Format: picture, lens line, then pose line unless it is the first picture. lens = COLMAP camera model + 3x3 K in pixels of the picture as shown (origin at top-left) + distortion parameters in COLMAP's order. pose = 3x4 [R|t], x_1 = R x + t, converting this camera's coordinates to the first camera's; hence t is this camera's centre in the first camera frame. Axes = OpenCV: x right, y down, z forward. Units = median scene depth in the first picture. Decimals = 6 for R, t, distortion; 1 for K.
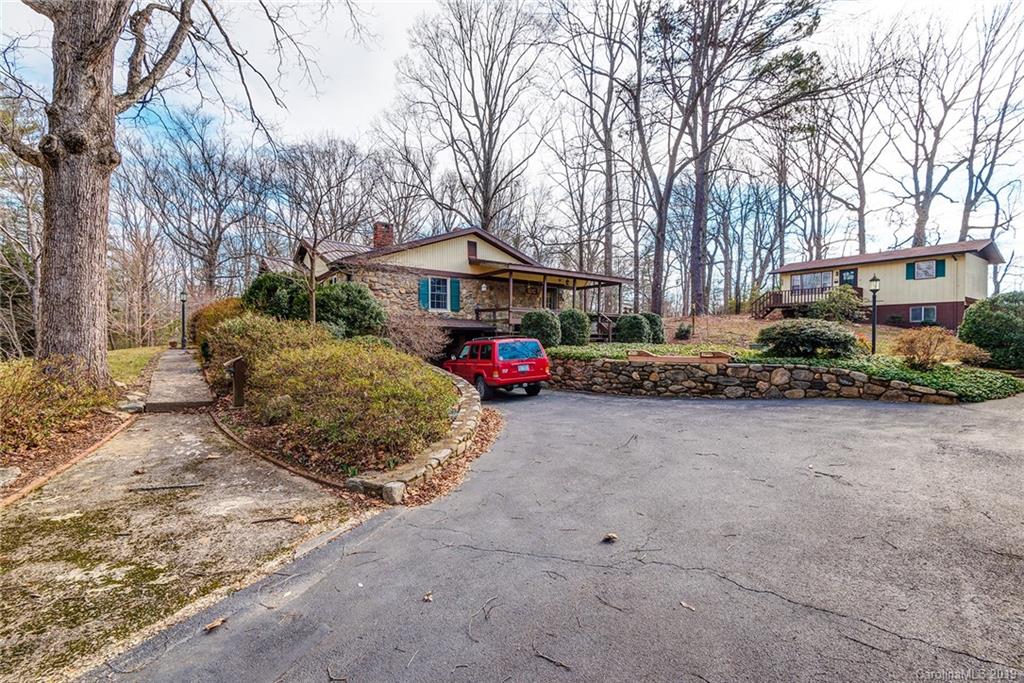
lens RADIAL K [[480.0, 0, 502.0], [0, 480.0, 336.7], [0, 0, 1]] dist [-0.003121, -0.000678]
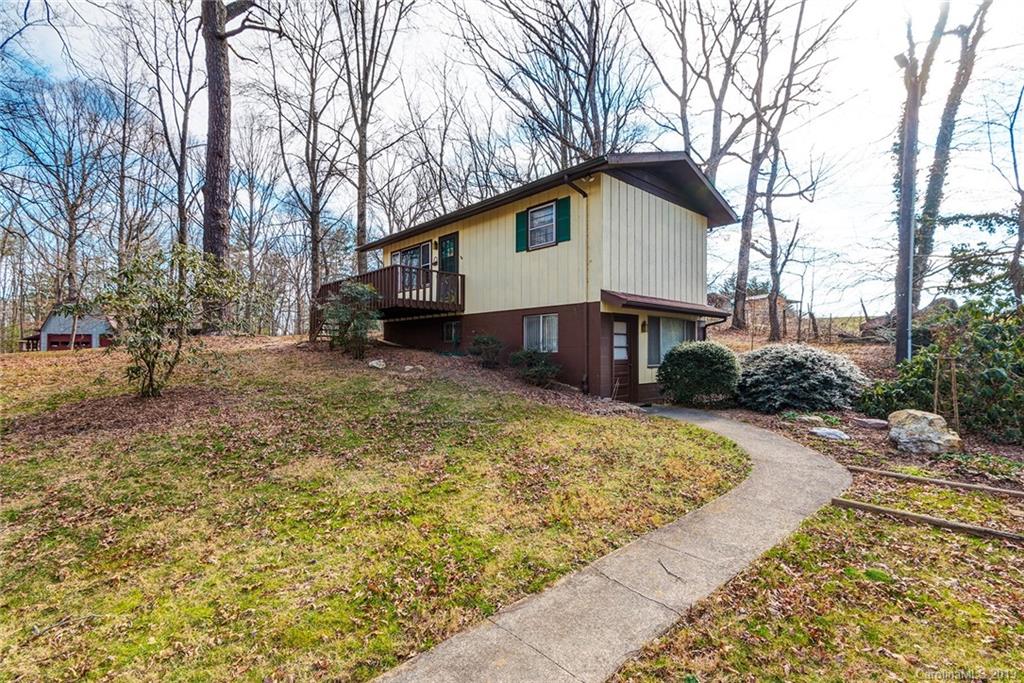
lens RADIAL K [[480.0, 0, 511.5], [0, 480.0, 342.0], [0, 0, 1]] dist [-0.003121, -0.000678]
pose [[0.984688, -0.011986, 0.173913, 1.306663], [0.009440, 0.999836, 0.015460, -0.074813], [-0.174070, -0.013582, 0.984640, 0.978217]]
